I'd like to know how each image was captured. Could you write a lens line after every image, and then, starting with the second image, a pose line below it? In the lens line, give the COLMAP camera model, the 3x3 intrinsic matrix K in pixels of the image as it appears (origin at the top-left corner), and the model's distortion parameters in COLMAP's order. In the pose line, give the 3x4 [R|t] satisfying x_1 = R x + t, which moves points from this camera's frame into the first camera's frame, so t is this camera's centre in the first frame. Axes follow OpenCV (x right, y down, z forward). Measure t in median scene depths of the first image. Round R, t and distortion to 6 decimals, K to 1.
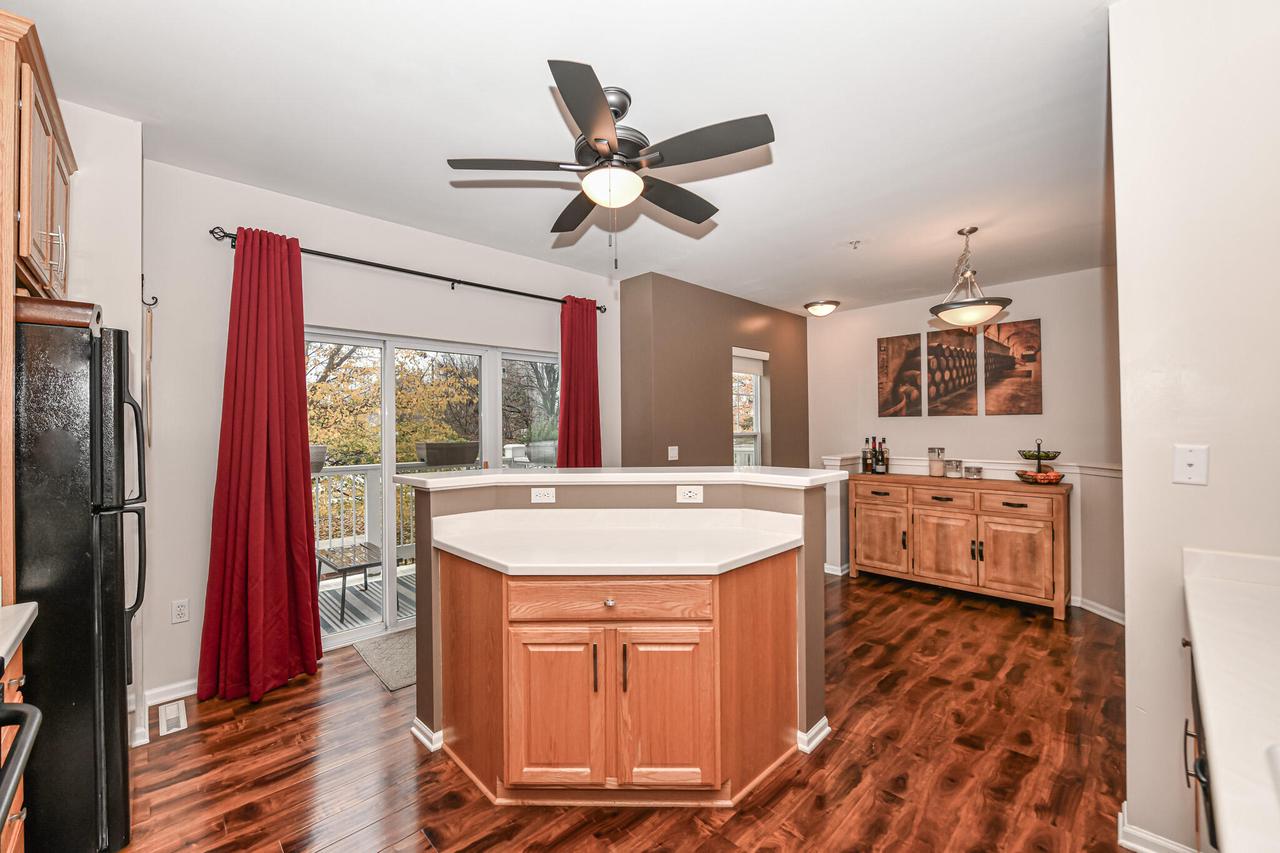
lens RADIAL K [[516.1, 0, 634.5], [0, 516.1, 417.6], [0, 0, 1]] dist [-0.004269, -0.001010]
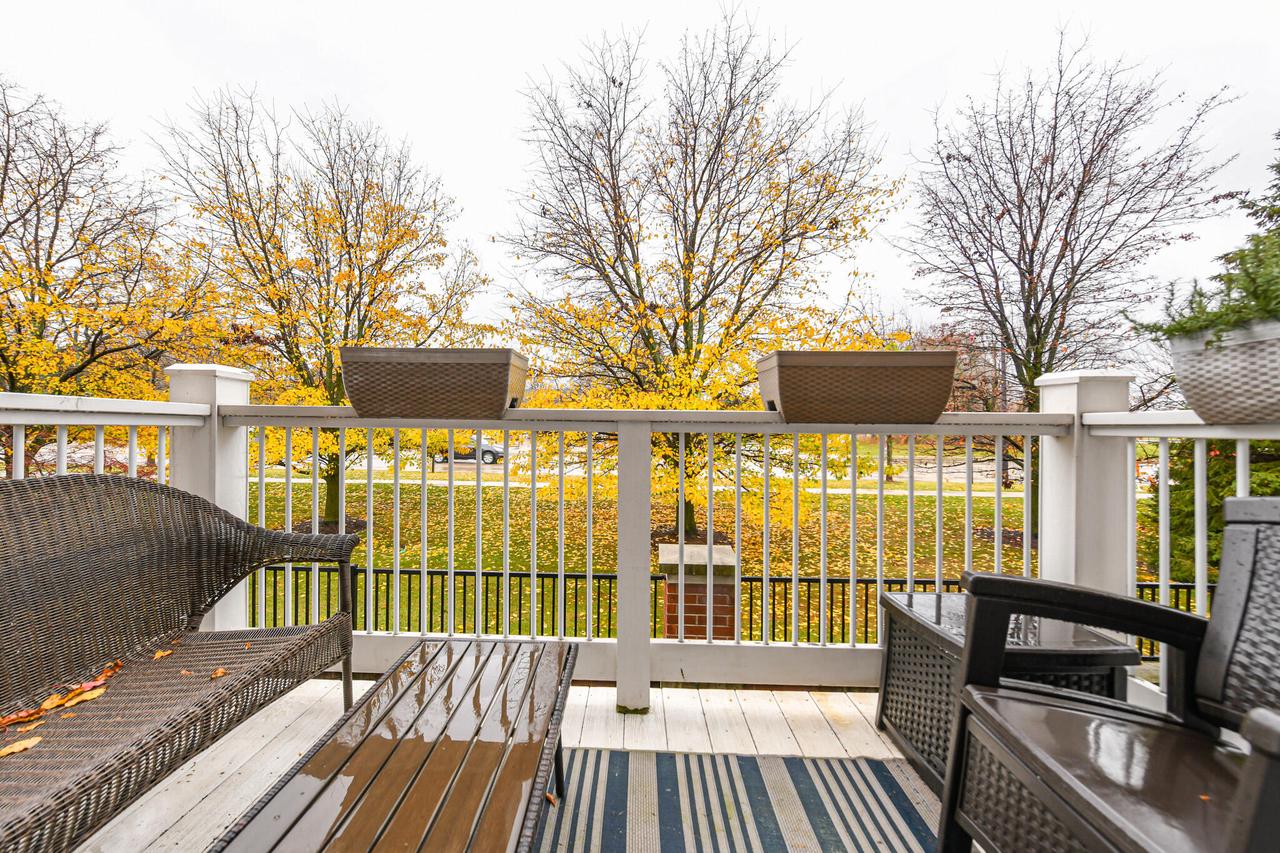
lens RADIAL K [[516.1, 0, 630.2], [0, 516.1, 423.4], [0, 0, 1]] dist [-0.004269, -0.001010]
pose [[0.716213, 0.024881, -0.697439, -0.309755], [-0.012933, 0.999666, 0.022381, 0.116401], [0.697762, -0.007010, 0.716295, 0.900891]]
